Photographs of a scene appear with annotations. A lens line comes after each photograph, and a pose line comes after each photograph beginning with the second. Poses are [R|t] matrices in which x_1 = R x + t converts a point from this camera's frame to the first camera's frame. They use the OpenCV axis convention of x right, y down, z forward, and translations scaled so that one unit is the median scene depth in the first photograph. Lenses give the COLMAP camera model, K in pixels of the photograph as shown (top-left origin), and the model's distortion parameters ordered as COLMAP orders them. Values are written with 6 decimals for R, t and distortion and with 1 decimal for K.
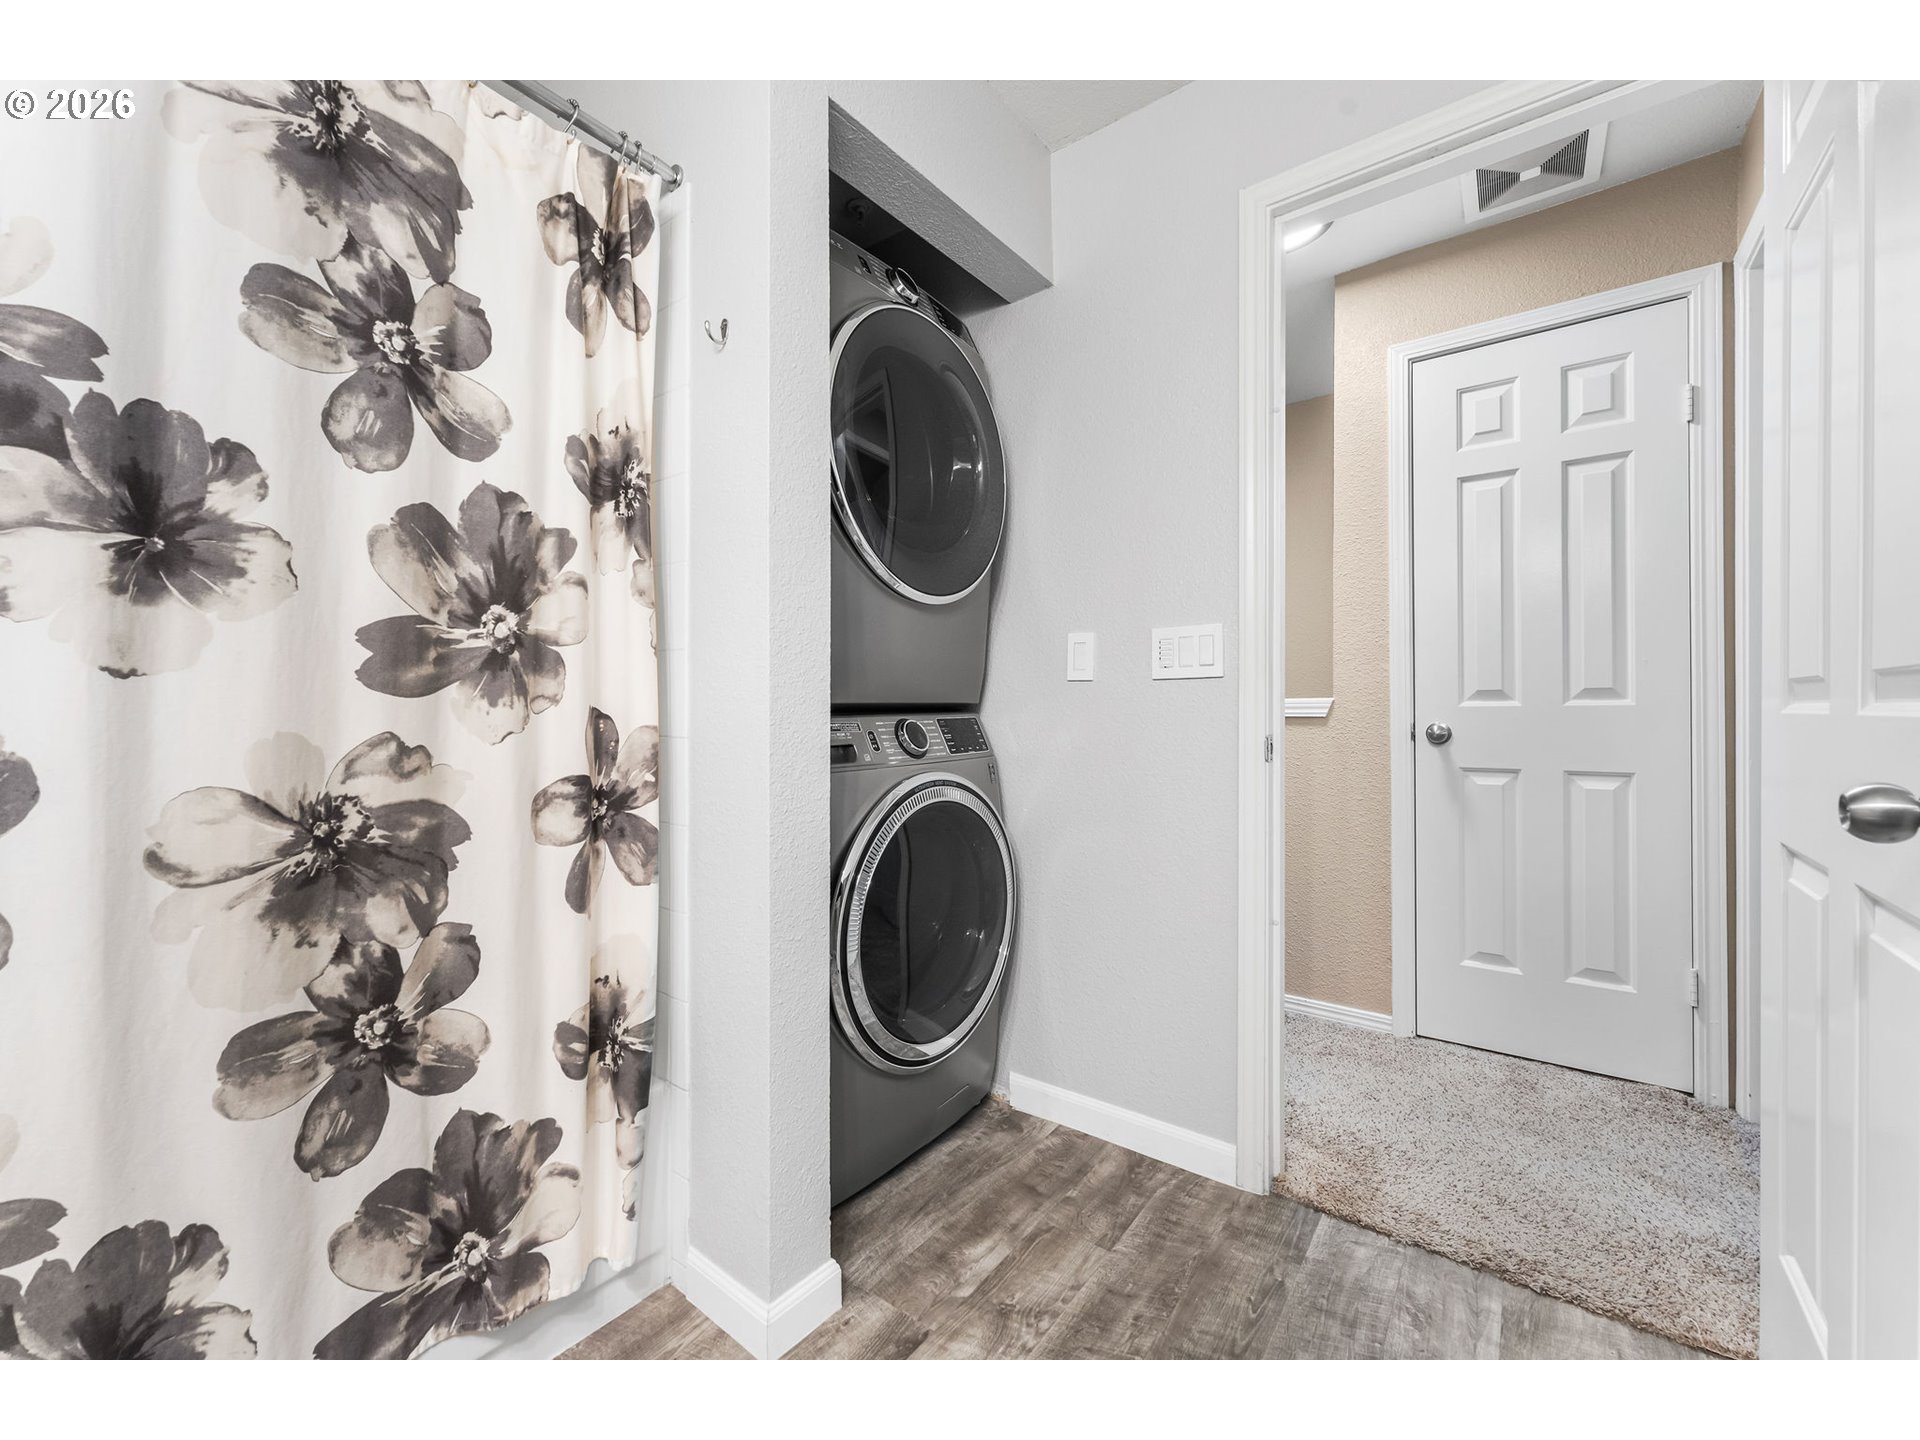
lens RADIAL K [[783.9, 0, 969.6], [0, 783.9, 714.9], [0, 0, 1]] dist [-0.003421, -0.000512]
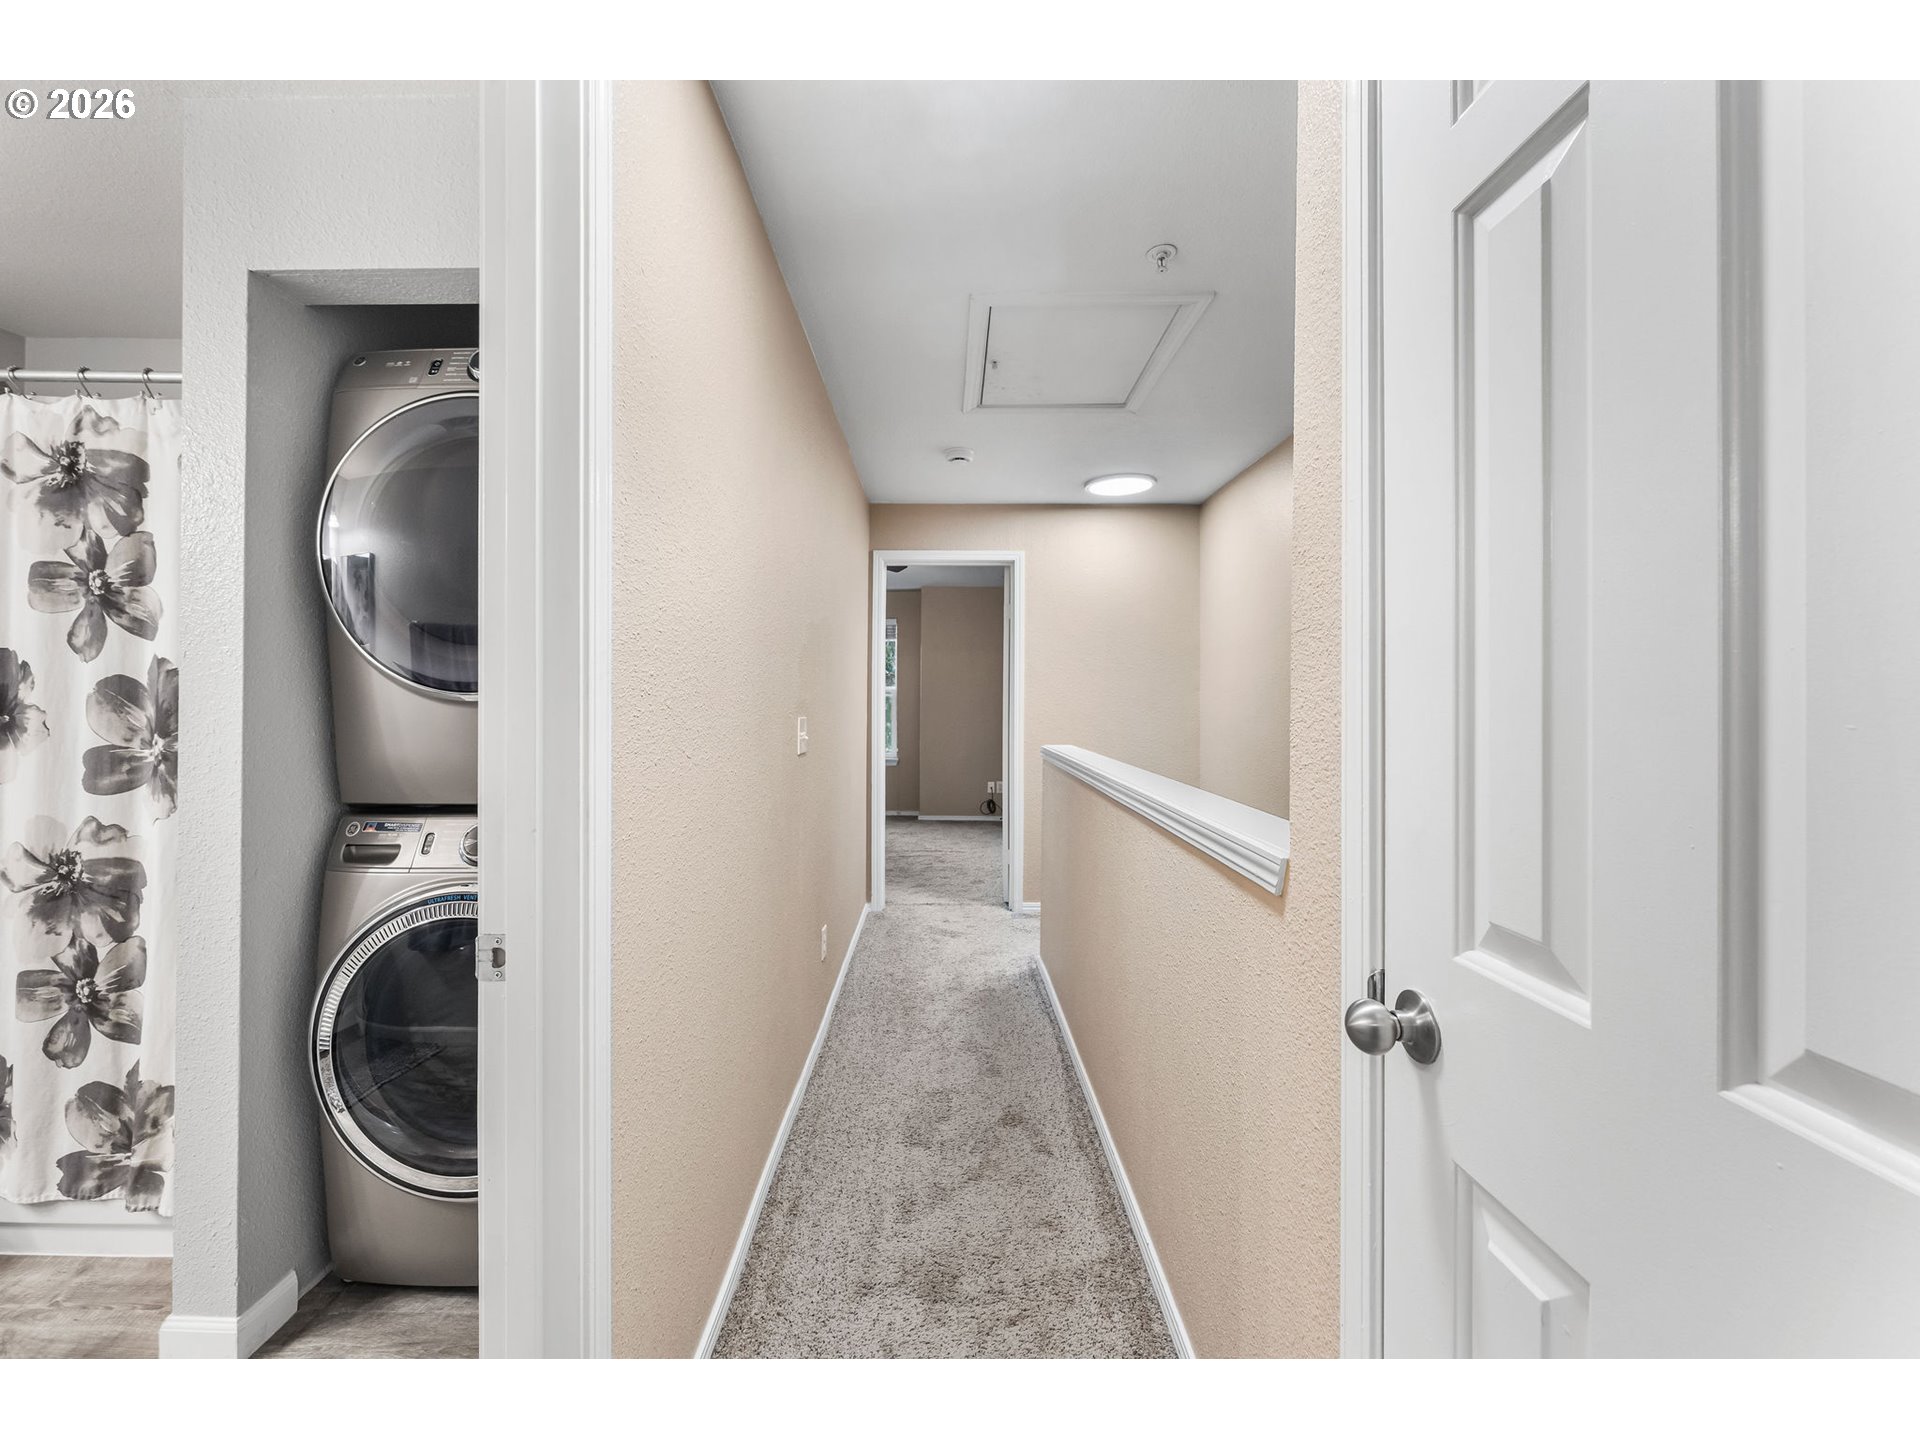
lens RADIAL K [[783.9, 0, 957.0], [0, 783.9, 700.8], [0, 0, 1]] dist [-0.003421, -0.000512]
pose [[0.588227, 0.003814, -0.808687, 1.695028], [-0.010393, 0.999942, -0.002844, -0.239291], [0.808629, 0.010077, 0.588233, 1.512455]]
